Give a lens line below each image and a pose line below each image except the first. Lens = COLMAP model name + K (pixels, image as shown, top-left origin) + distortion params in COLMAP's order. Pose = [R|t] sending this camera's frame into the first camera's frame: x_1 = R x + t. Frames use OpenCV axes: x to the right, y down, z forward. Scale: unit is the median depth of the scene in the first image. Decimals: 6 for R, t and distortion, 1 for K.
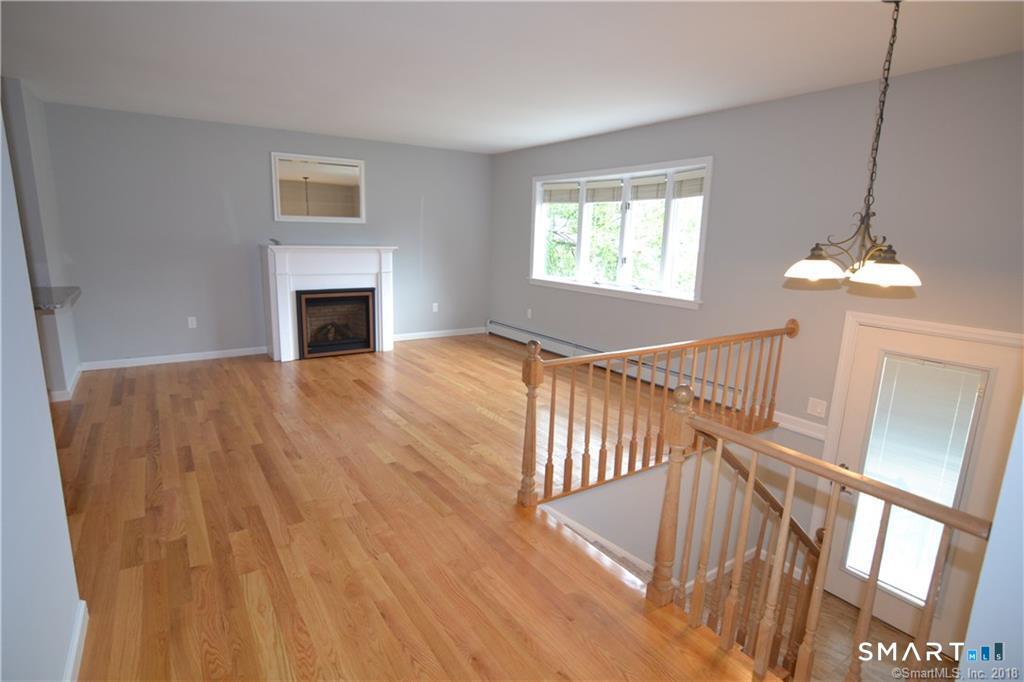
lens RADIAL K [[527.0, 0, 508.2], [0, 527.0, 340.4], [0, 0, 1]] dist [-0.021088, 0.005312]
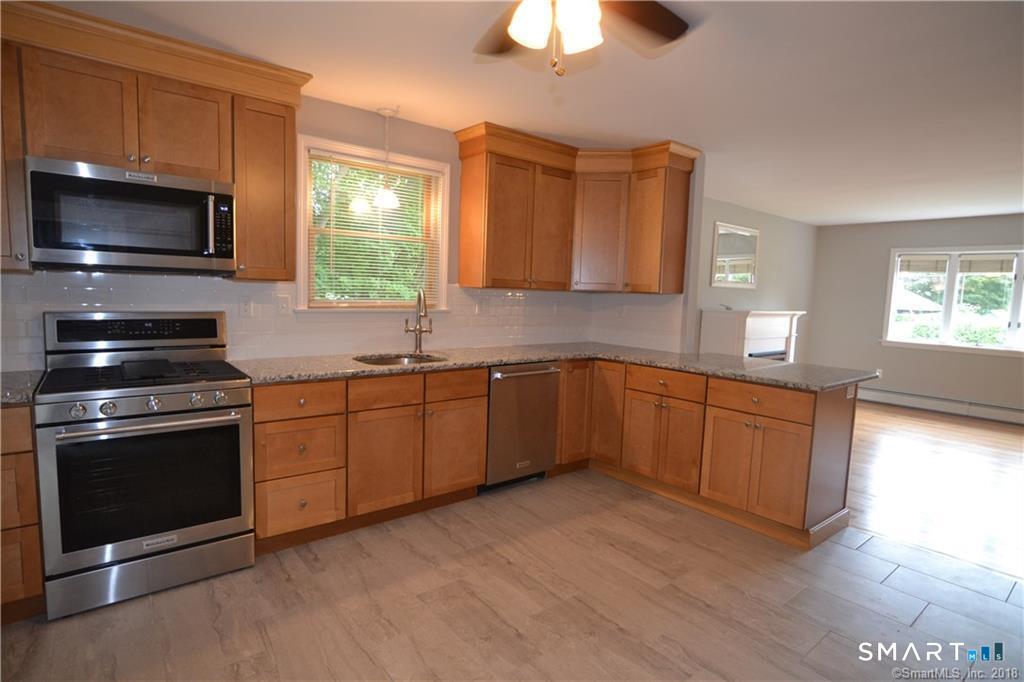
lens RADIAL K [[527.0, 0, 501.5], [0, 527.0, 343.0], [0, 0, 1]] dist [-0.021088, 0.005312]
pose [[0.995771, -0.003668, 0.091800, -0.949795], [0.012813, 0.994983, -0.099225, -0.020199], [-0.090976, 0.099981, 0.990821, 0.023514]]
